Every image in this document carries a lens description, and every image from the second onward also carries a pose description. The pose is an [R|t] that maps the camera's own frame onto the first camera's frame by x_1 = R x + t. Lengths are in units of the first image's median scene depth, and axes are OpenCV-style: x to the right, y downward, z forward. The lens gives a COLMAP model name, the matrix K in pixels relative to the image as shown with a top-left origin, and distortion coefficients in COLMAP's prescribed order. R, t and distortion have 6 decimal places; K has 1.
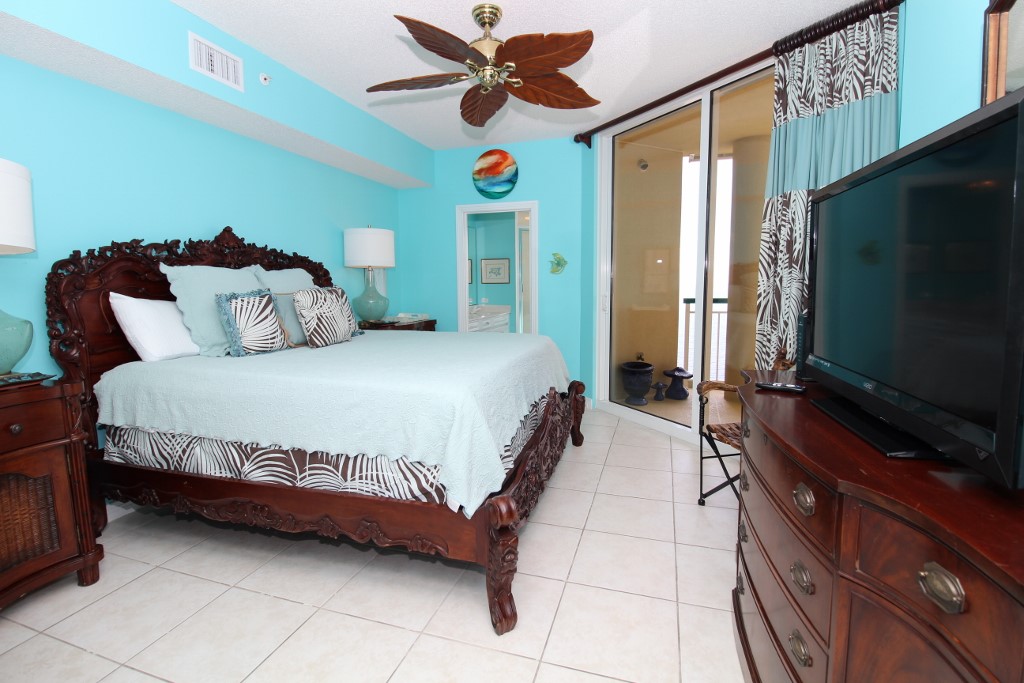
lens RADIAL K [[470.5, 0, 513.0], [0, 470.5, 337.5], [0, 0, 1]] dist [-0.019527, -0.002031]
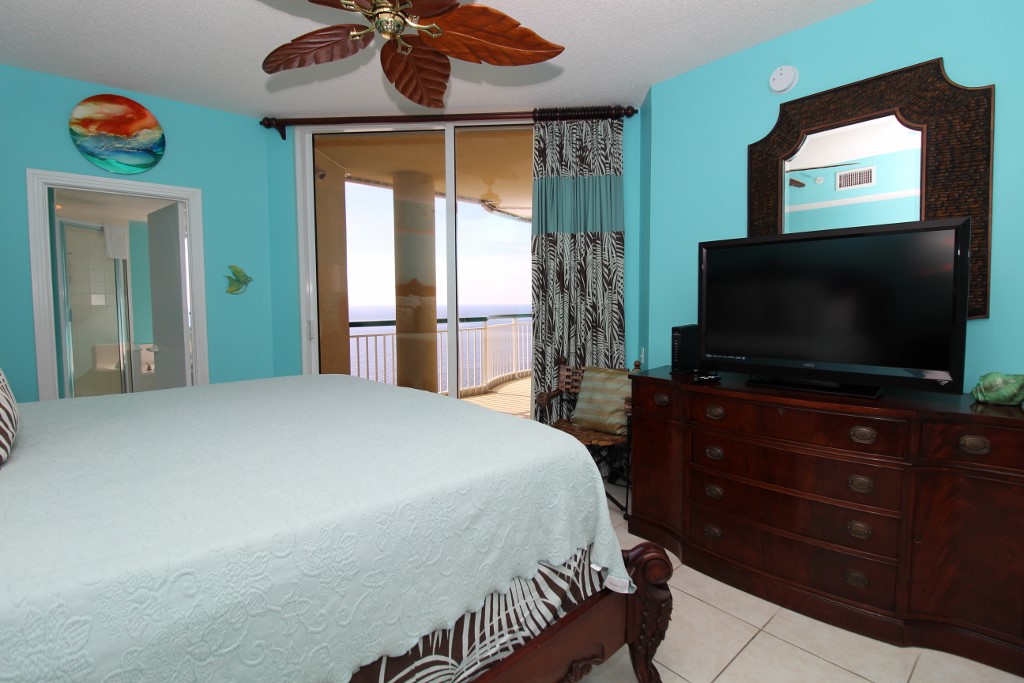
lens RADIAL K [[470.5, 0, 512.0], [0, 470.5, 335.3], [0, 0, 1]] dist [-0.019527, -0.002031]
pose [[0.527865, -0.050446, 0.847829, -0.542378], [0.097158, 0.995268, -0.001273, -0.046816], [-0.843753, 0.083045, 0.530269, 0.445755]]
